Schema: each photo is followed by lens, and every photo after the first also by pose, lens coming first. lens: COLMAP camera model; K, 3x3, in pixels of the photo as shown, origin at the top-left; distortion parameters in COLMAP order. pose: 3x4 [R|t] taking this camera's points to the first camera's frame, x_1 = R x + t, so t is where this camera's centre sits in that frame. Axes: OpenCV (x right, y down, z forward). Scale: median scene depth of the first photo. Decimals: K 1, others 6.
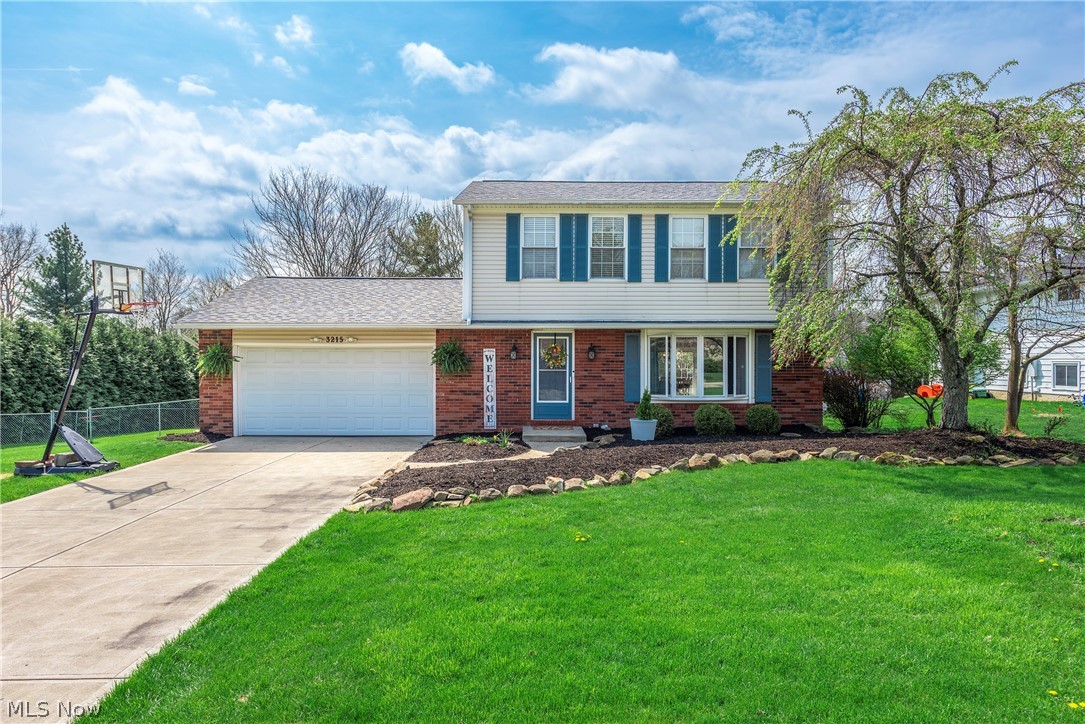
lens RADIAL K [[749.3, 0, 544.1], [0, 749.3, 364.6], [0, 0, 1]] dist [-0.002734, -0.000028]
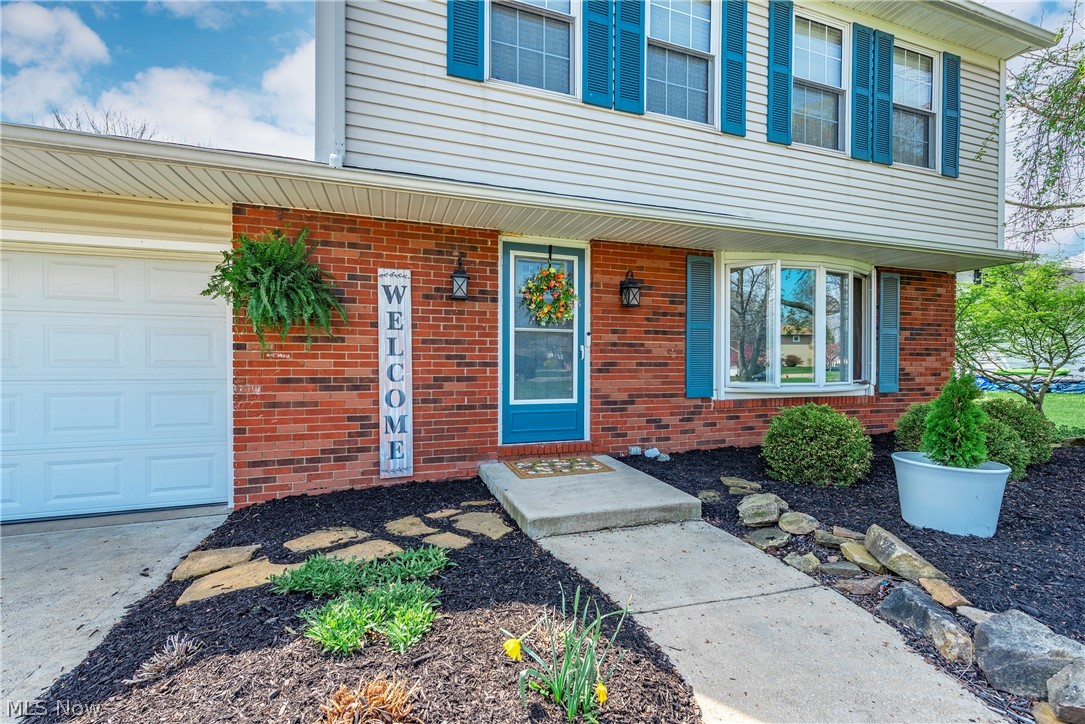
lens RADIAL K [[445.1, 0, 537.4], [0, 445.1, 364.4], [0, 0, 1]] dist [0.001364, -0.001171]
pose [[0.953885, -0.000963, 0.300170, -0.071517], [-0.004786, 0.999819, 0.018416, 0.023158], [-0.300134, -0.019003, 0.953708, 0.758453]]
